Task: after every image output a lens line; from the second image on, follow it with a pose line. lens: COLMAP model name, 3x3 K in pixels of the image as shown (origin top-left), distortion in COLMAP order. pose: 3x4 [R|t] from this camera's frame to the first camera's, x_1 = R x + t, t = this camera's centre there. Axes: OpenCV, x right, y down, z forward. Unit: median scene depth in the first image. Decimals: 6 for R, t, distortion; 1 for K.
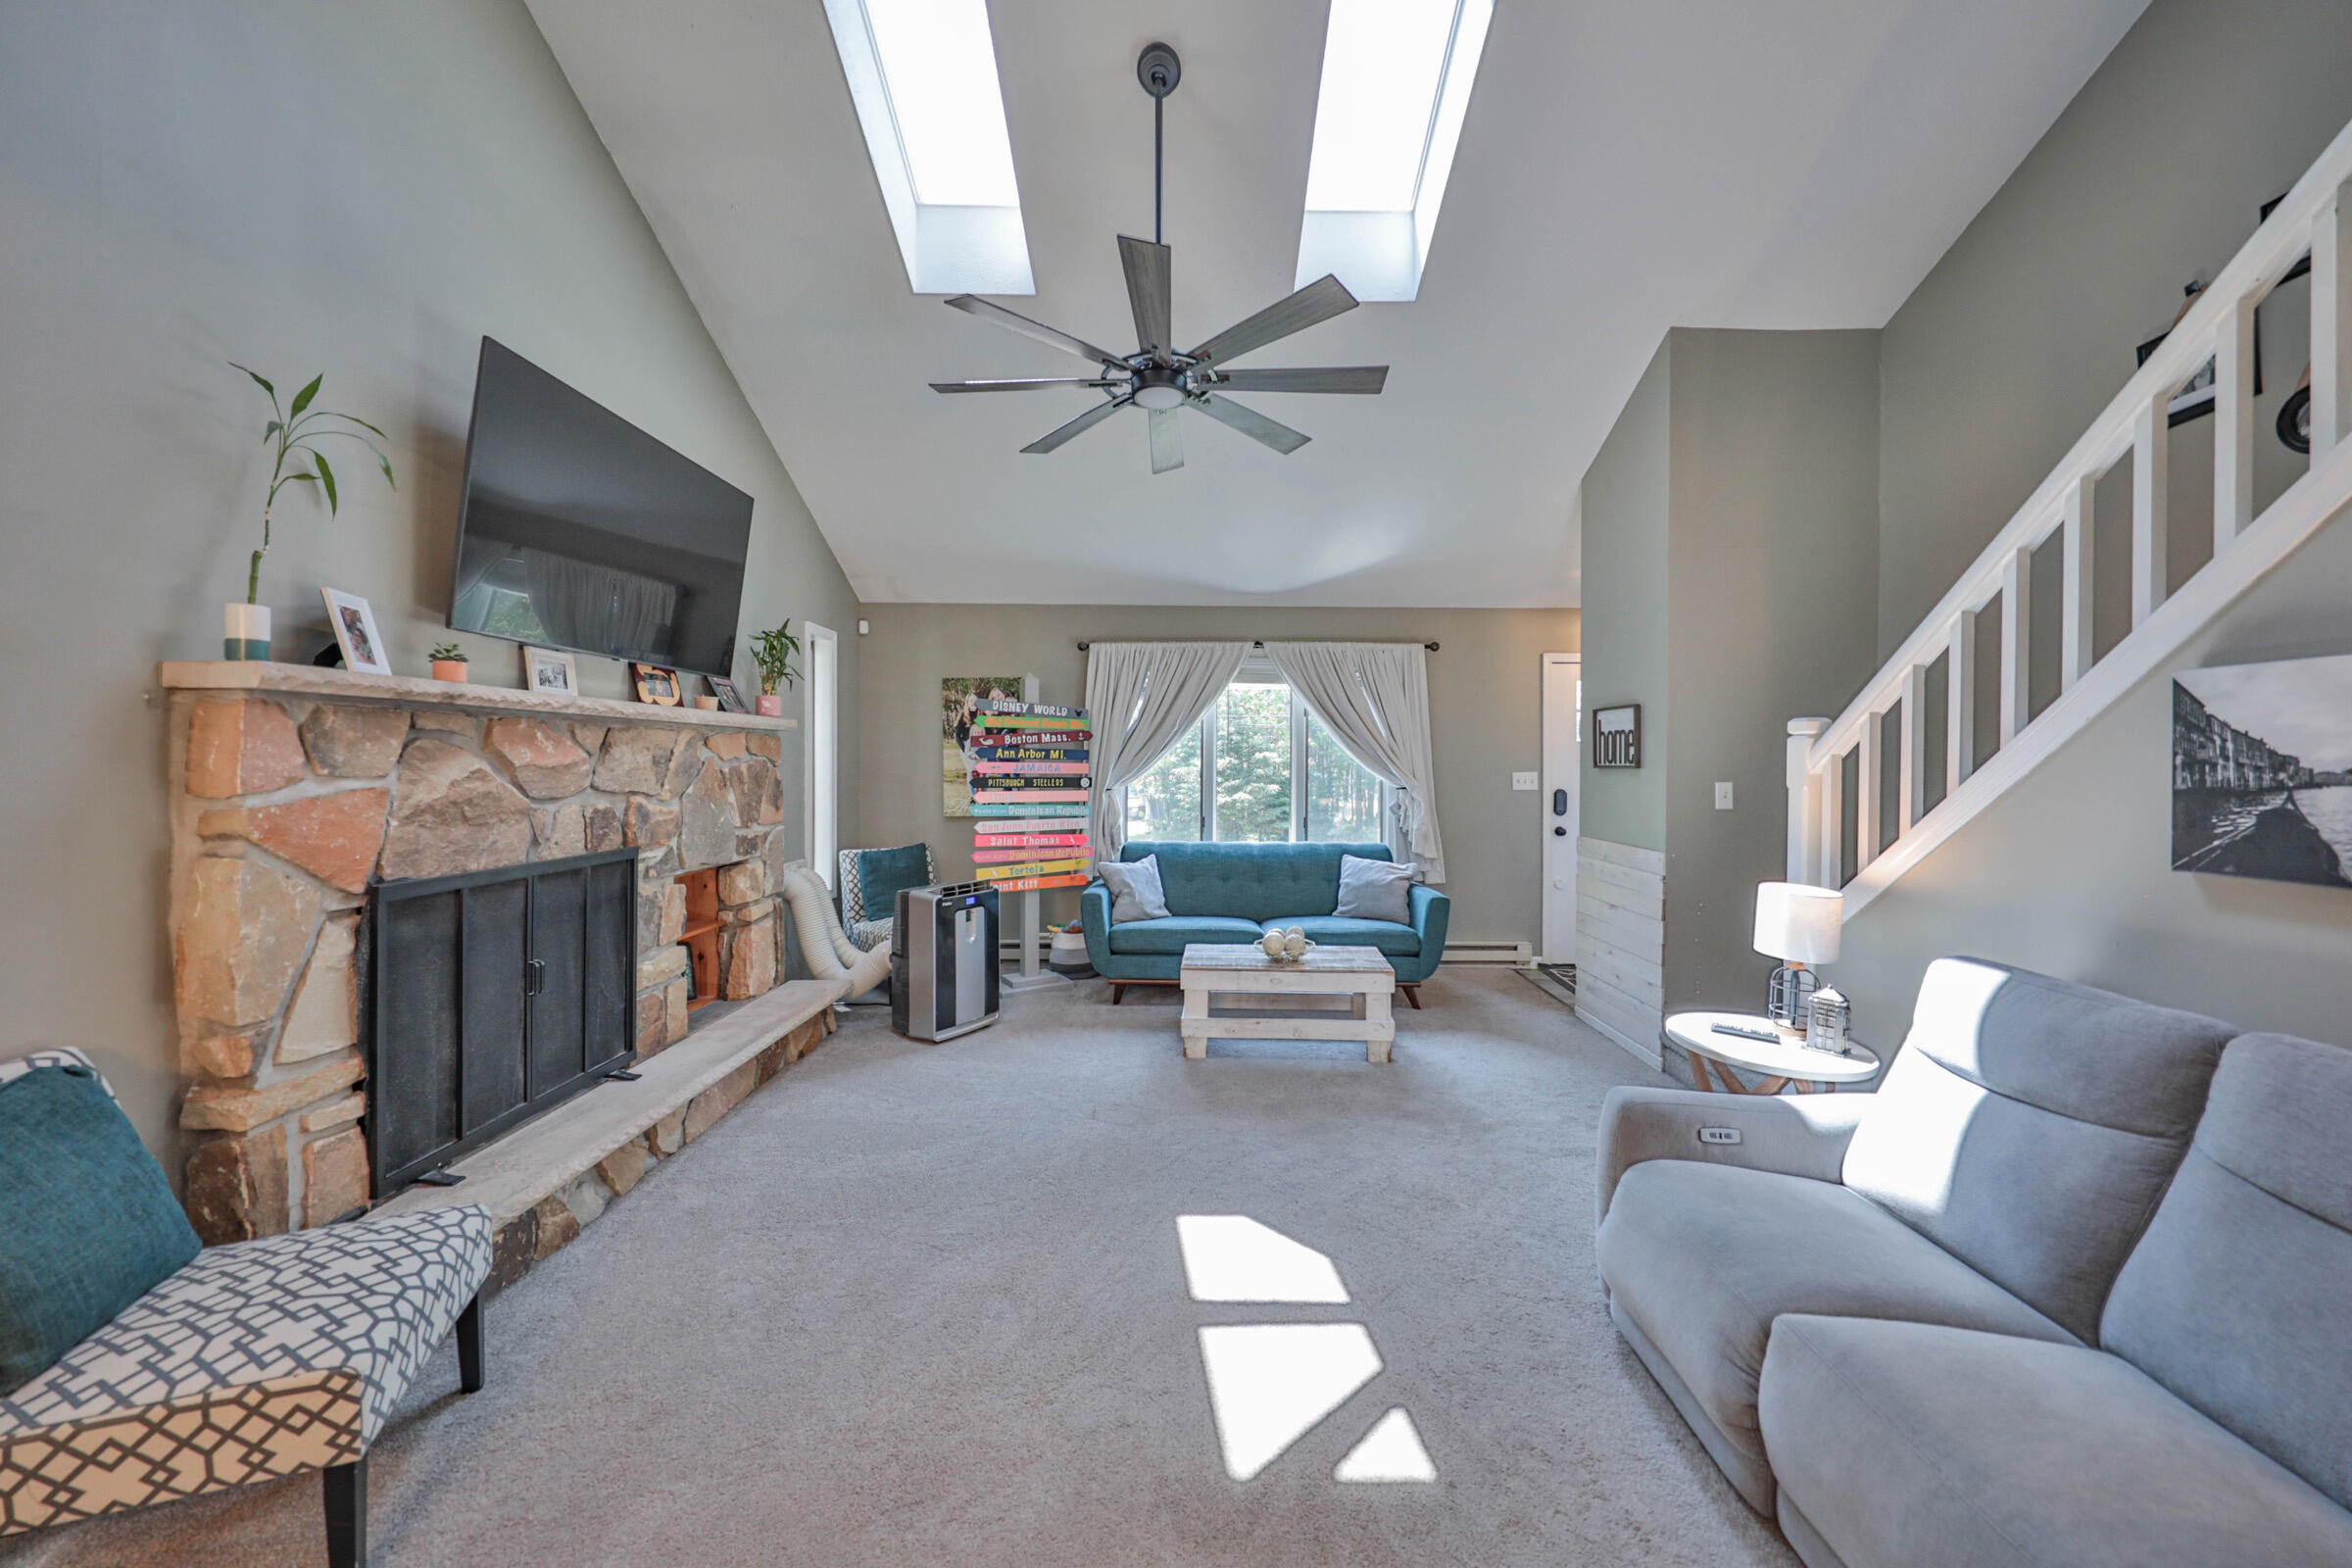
lens RADIAL K [[833.1, 0, 1189.6], [0, 833.1, 772.0], [0, 0, 1]] dist [0.000390, -0.005186]
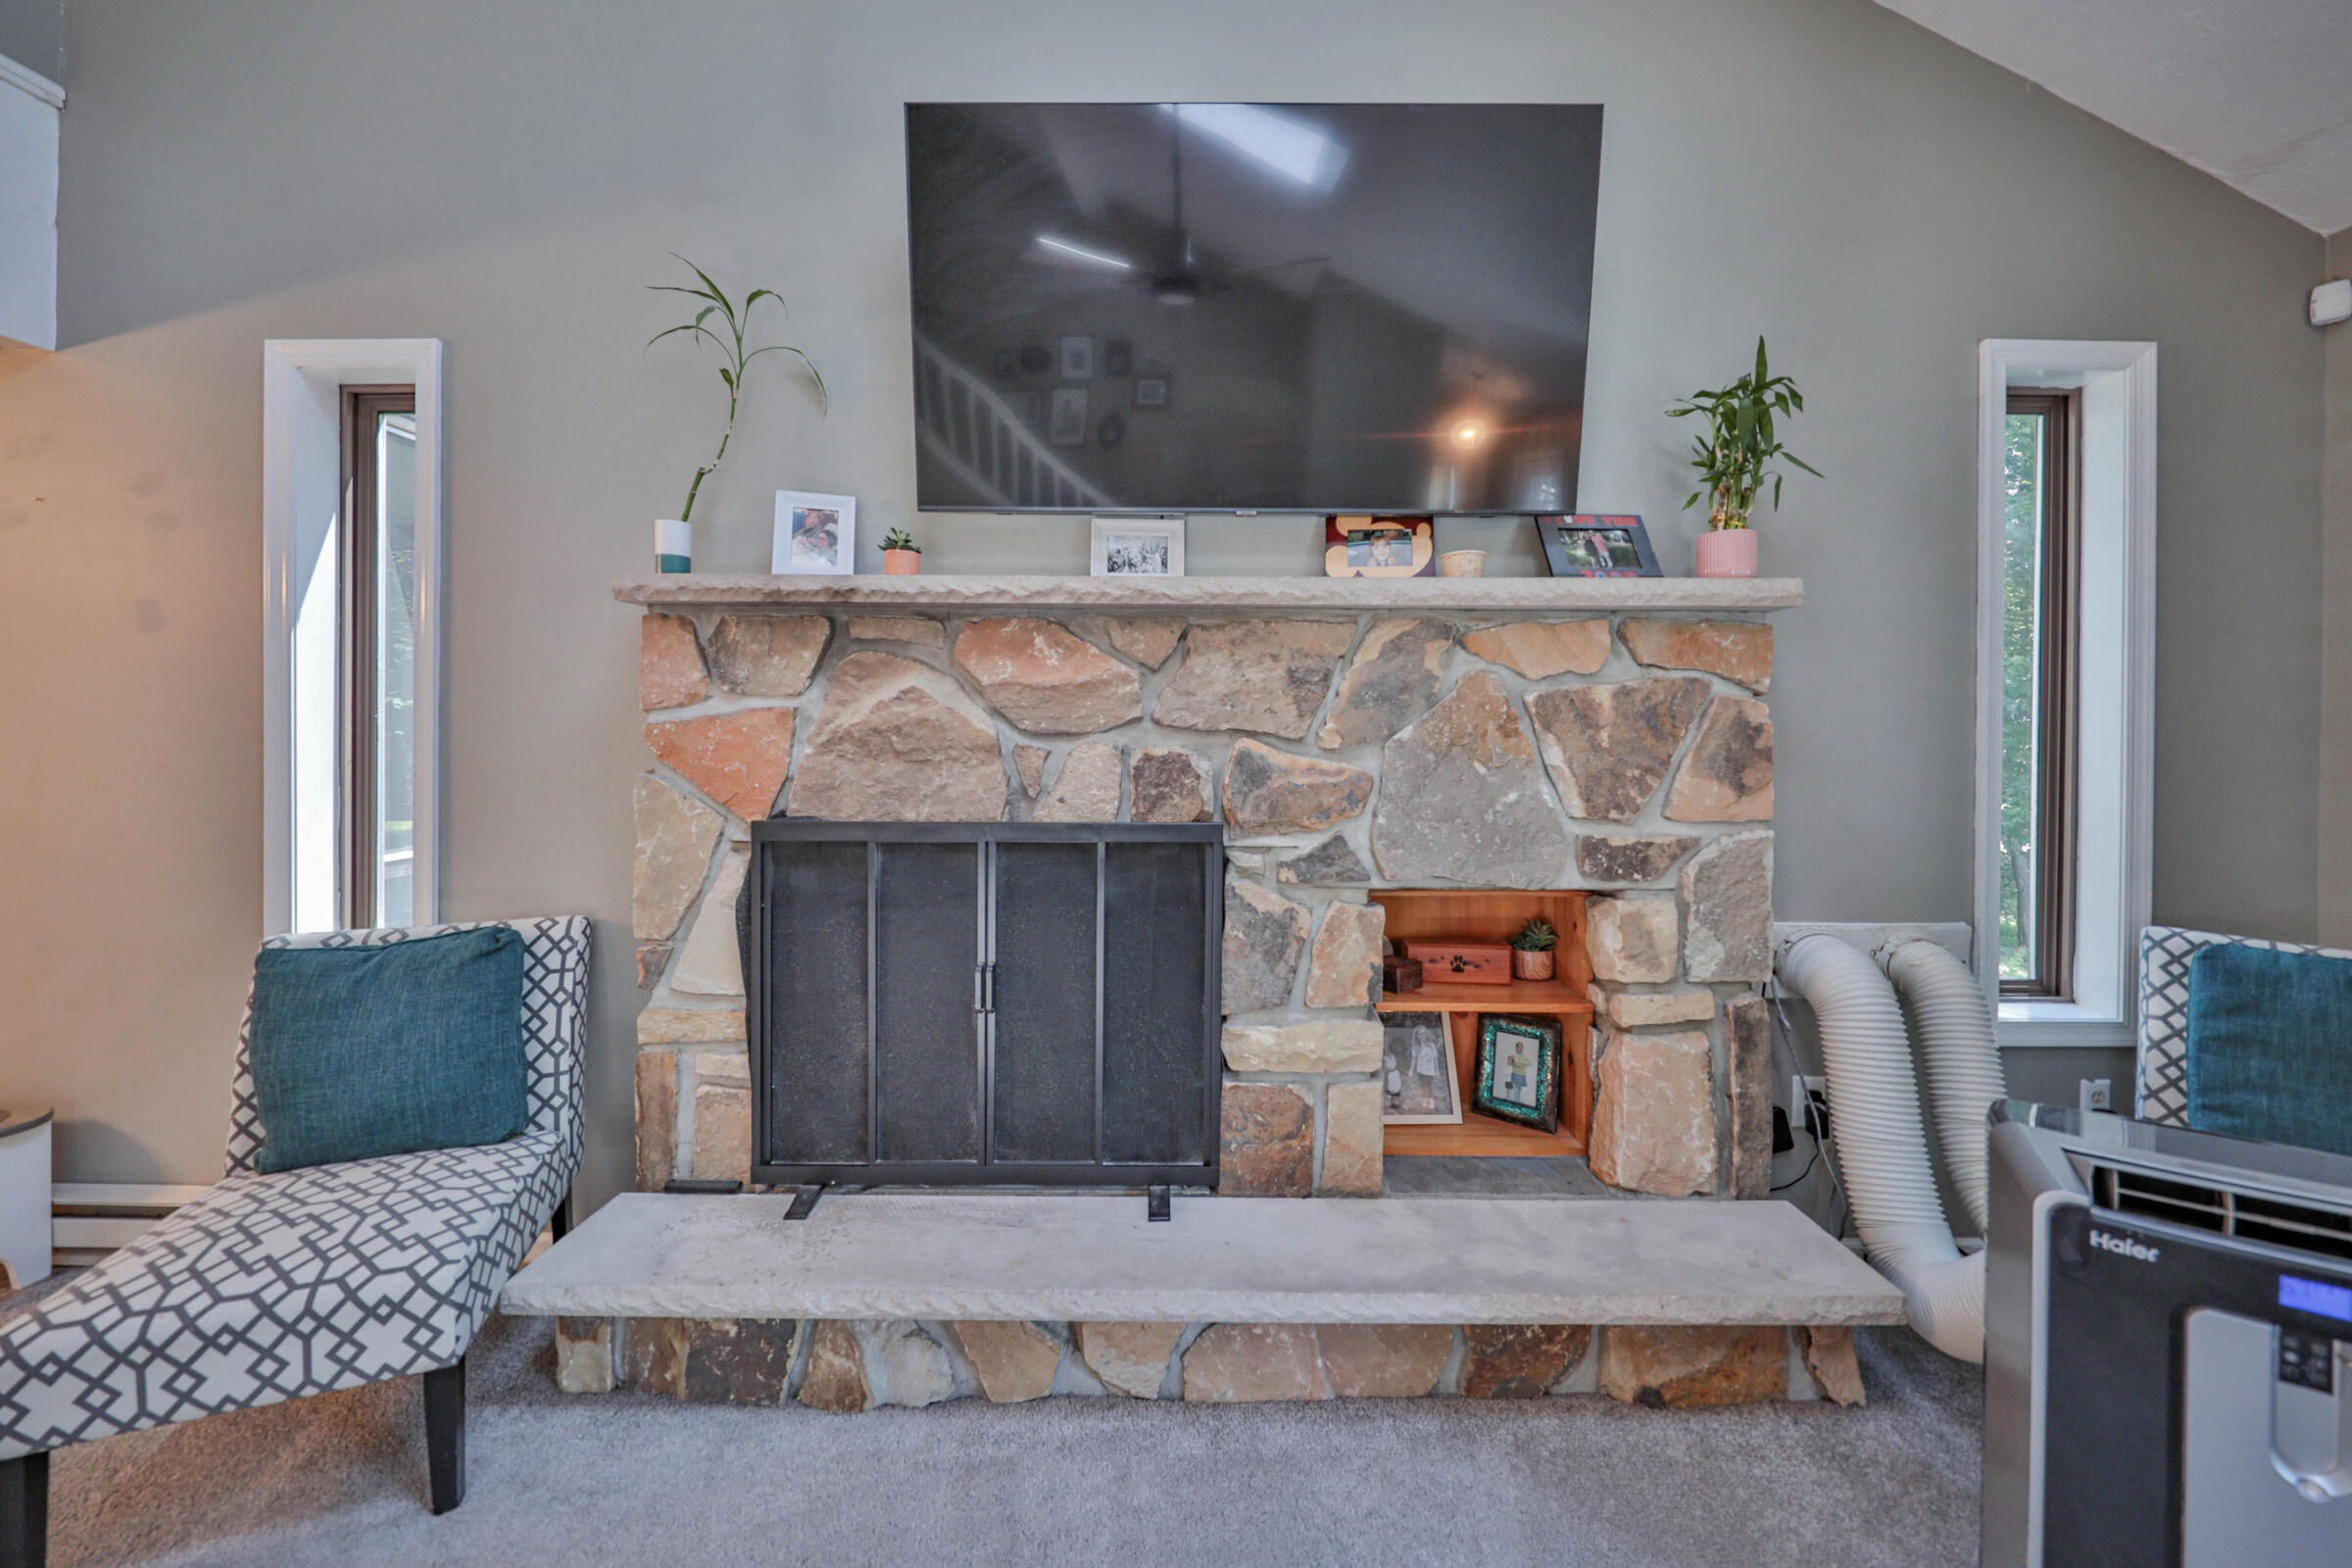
lens RADIAL K [[851.0, 0, 1214.7], [0, 851.0, 716.9], [0, 0, 1]] dist [0.001784, -0.002910]
pose [[-0.010558, -0.006104, -0.999926, -0.062431], [-0.016087, 0.999853, -0.005933, 0.017641], [0.999815, 0.016023, -0.010655, 0.977648]]
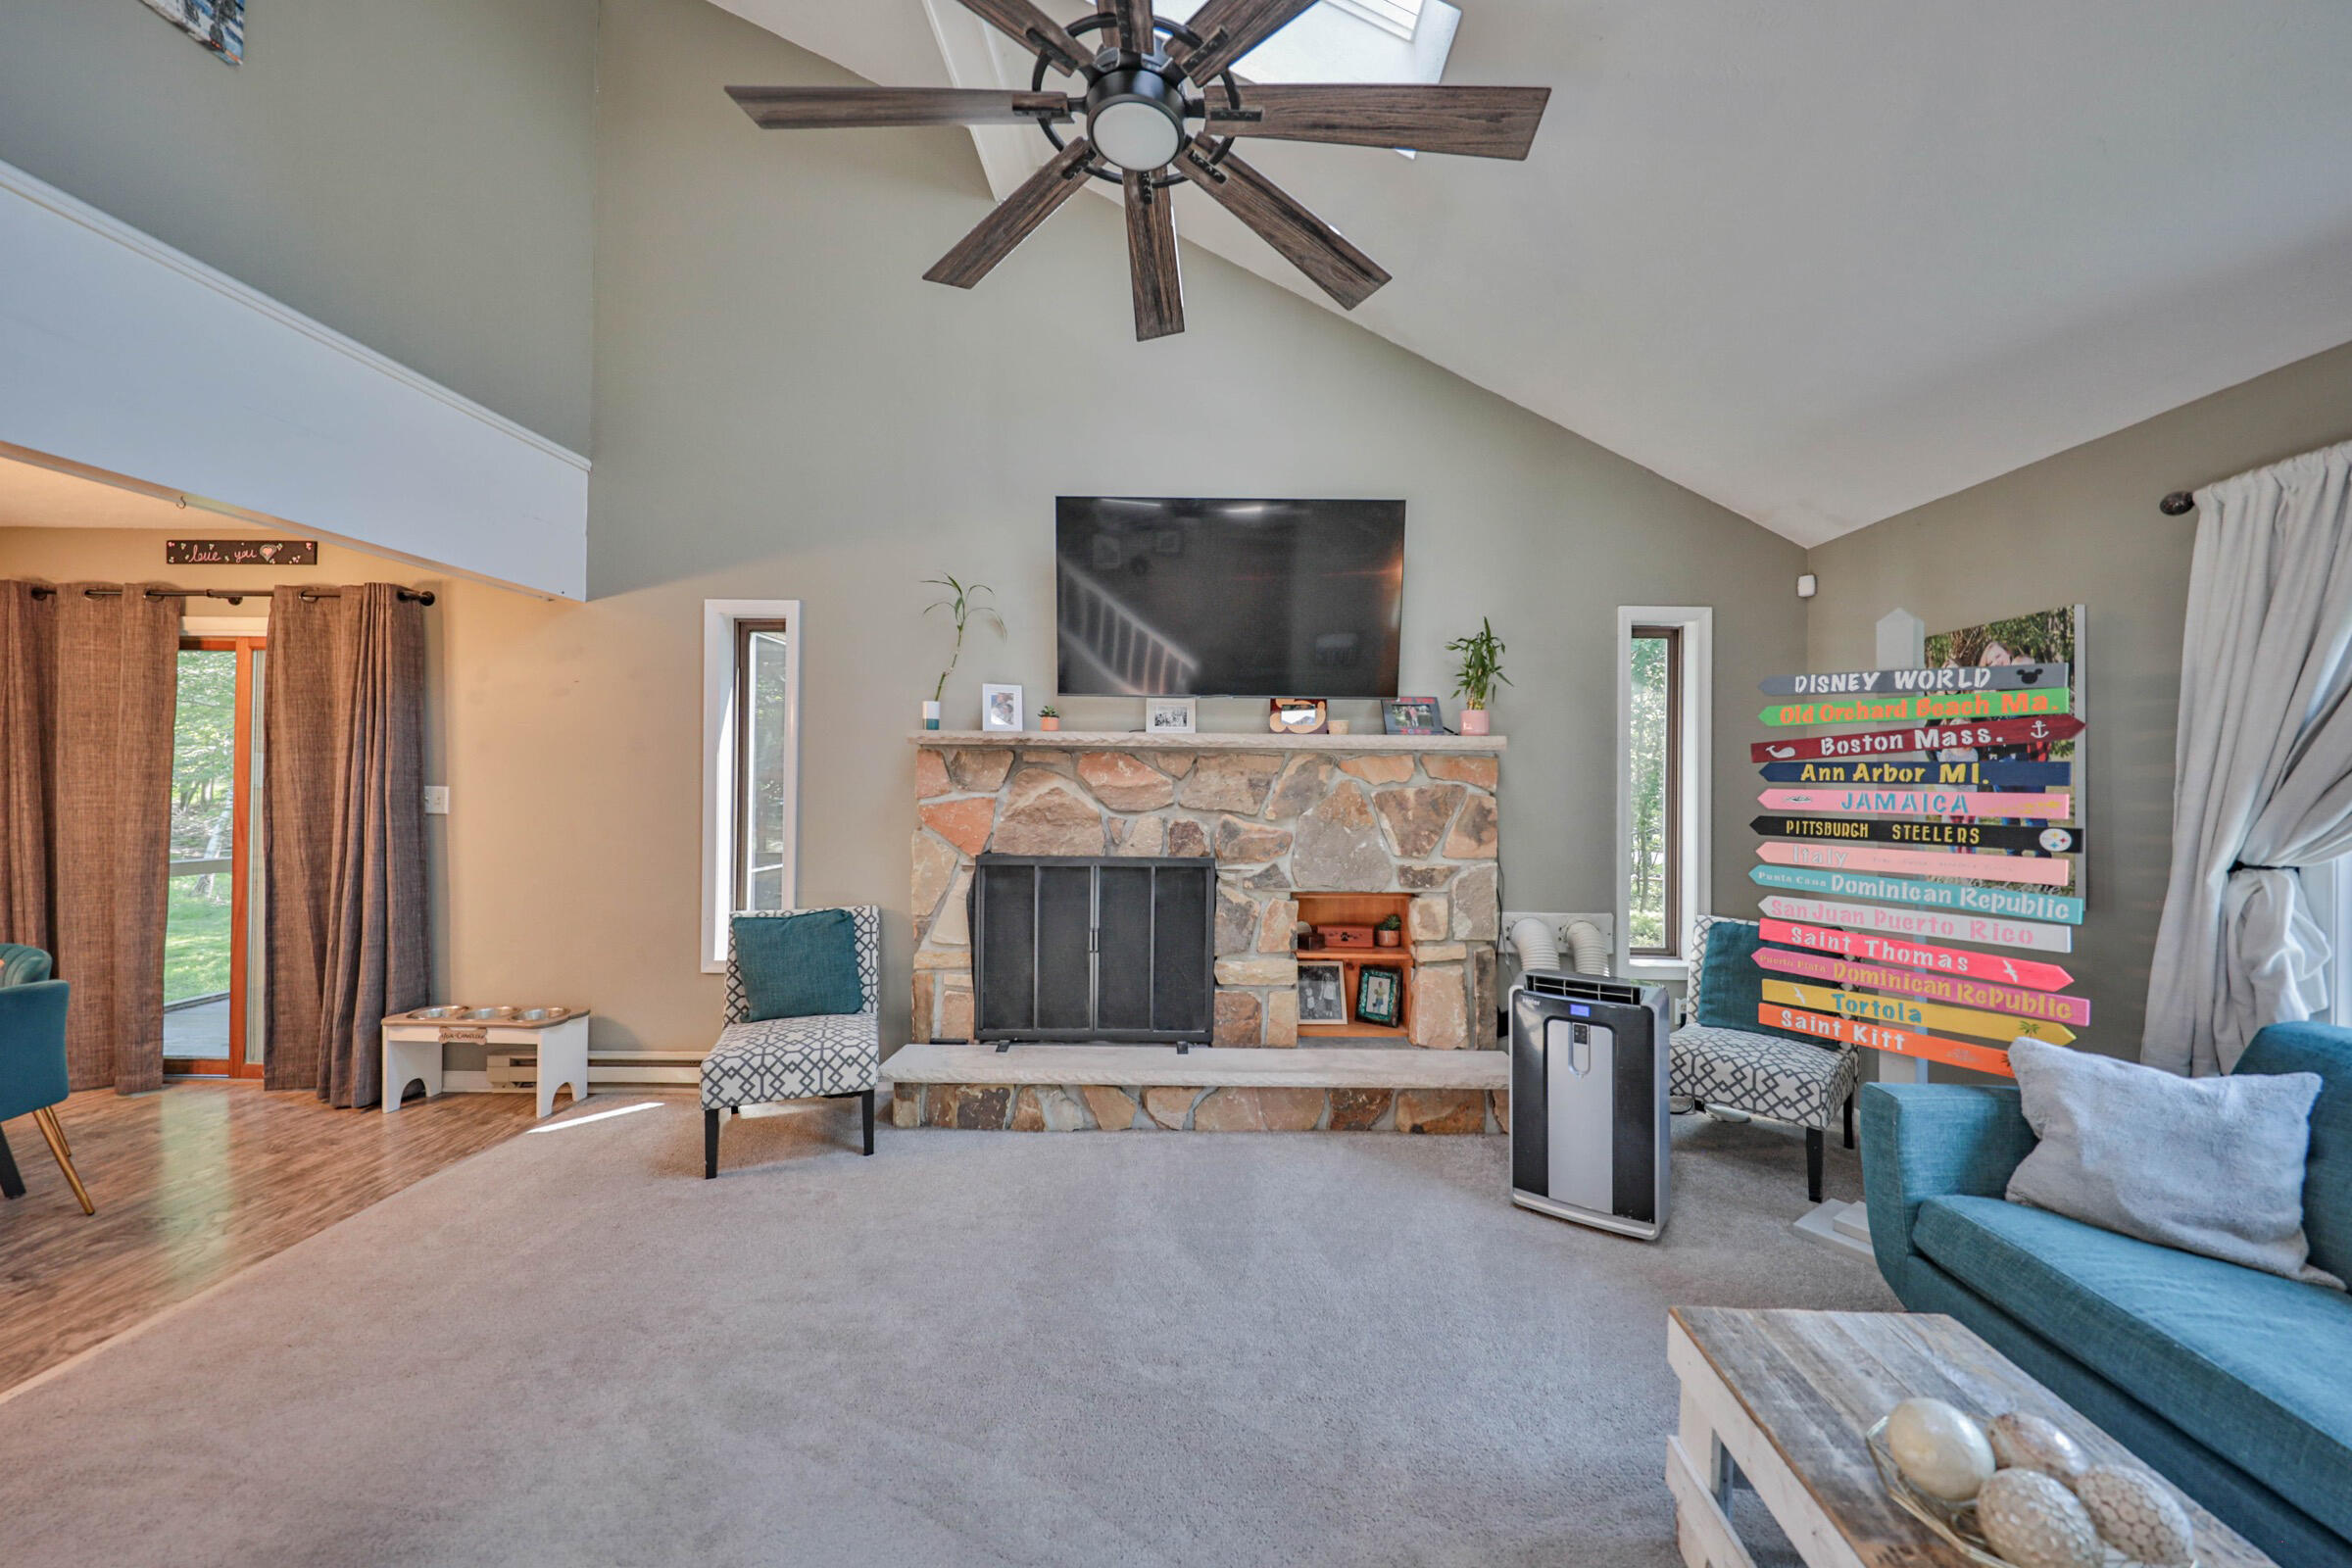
lens RADIAL K [[843.0, 0, 1223.0], [0, 843.0, 778.0], [0, 0, 1]] dist [0.000869, -0.003026]
pose [[-0.001810, -0.011008, -0.999938, 0.495369], [-0.021757, 0.999703, -0.010966, -0.007969], [0.999762, 0.021736, -0.002049, 0.989132]]
